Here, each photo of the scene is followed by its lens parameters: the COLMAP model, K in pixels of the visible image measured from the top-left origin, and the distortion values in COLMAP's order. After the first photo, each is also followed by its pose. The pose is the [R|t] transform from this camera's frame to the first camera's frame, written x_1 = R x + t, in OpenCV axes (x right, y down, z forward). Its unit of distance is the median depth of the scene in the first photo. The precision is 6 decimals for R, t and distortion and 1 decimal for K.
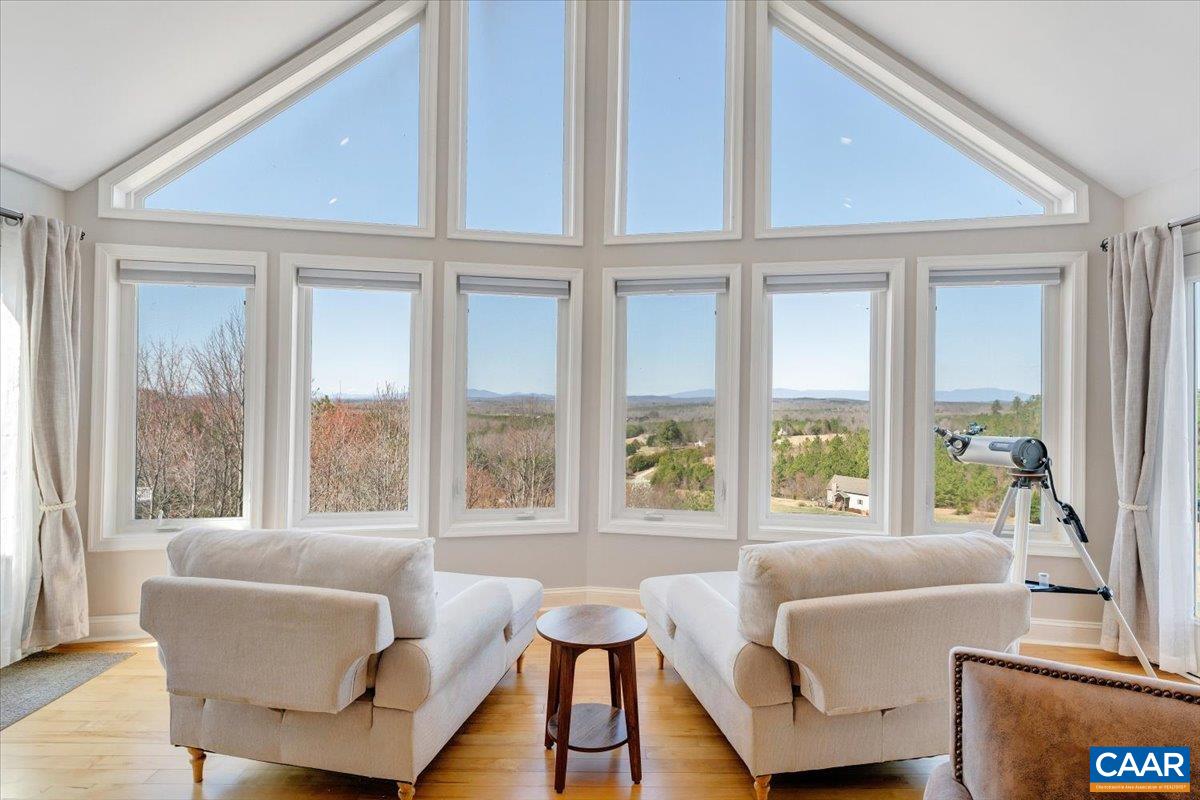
lens RADIAL K [[632.9, 0, 599.8], [0, 632.9, 397.5], [0, 0, 1]] dist [0.001047, 0.000149]
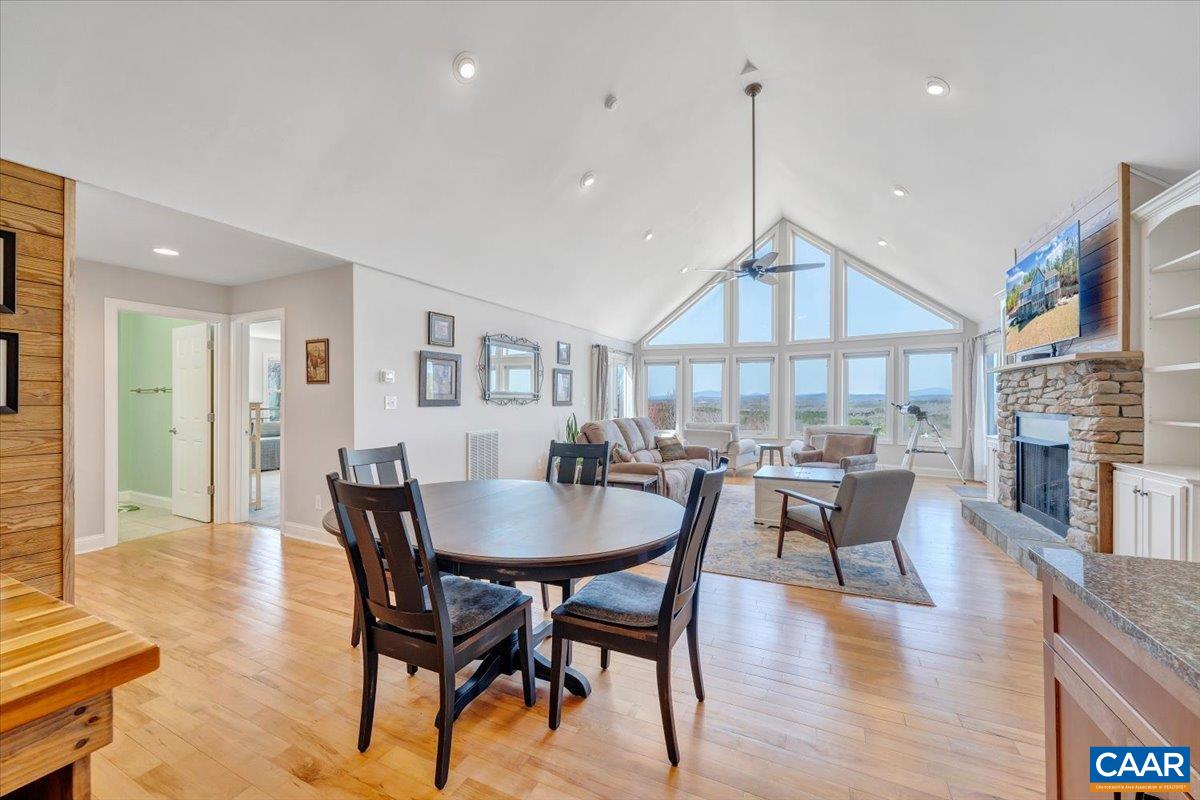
lens RADIAL K [[464.0, 0, 592.3], [0, 464.0, 399.8], [0, 0, 1]] dist [-0.001345, -0.000135]
pose [[0.891175, -0.007934, -0.453590, 0.193026], [0.010042, 0.999947, 0.002239, 0.009650], [0.453548, -0.006551, 0.891208, -1.460074]]
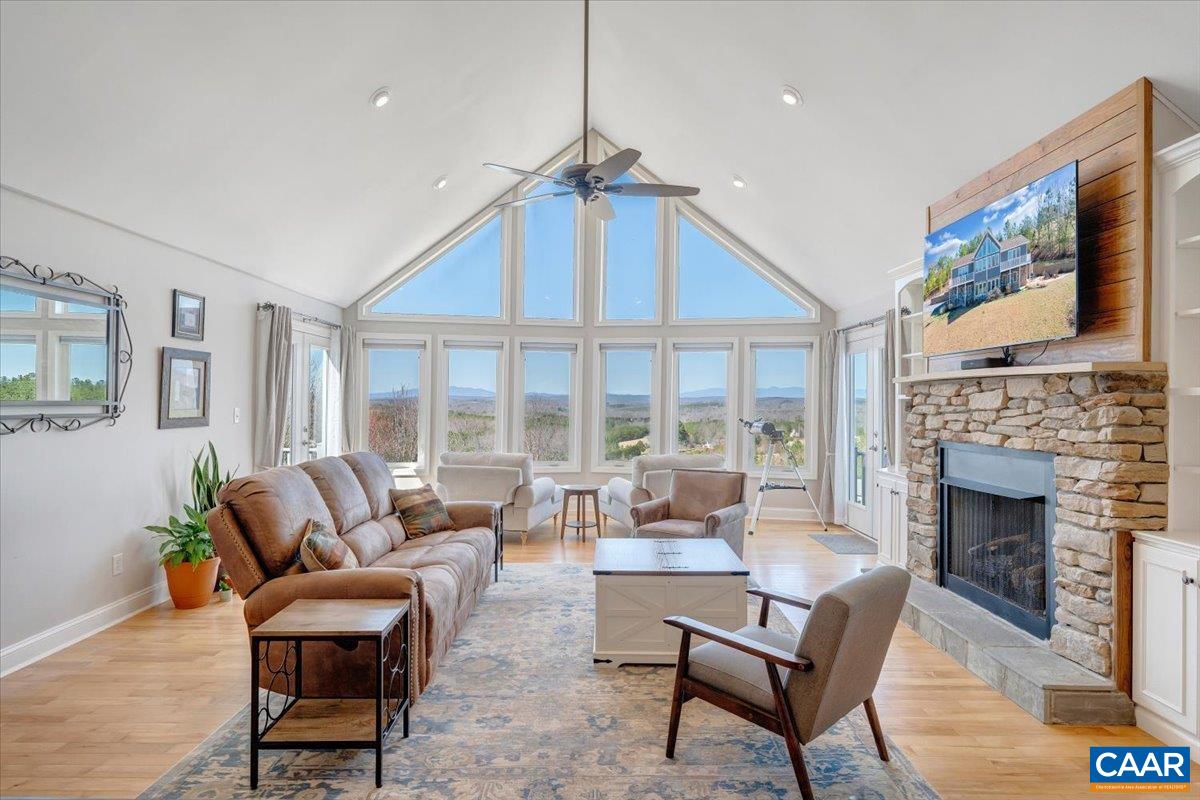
lens RADIAL K [[669.4, 0, 596.1], [0, 669.4, 396.5], [0, 0, 1]] dist [-0.000657, 0.000617]
pose [[0.999946, 0.000707, -0.010368, 0.035254], [-0.000714, 1.000000, -0.000664, -0.021416], [0.010368, 0.000671, 0.999946, -1.115433]]
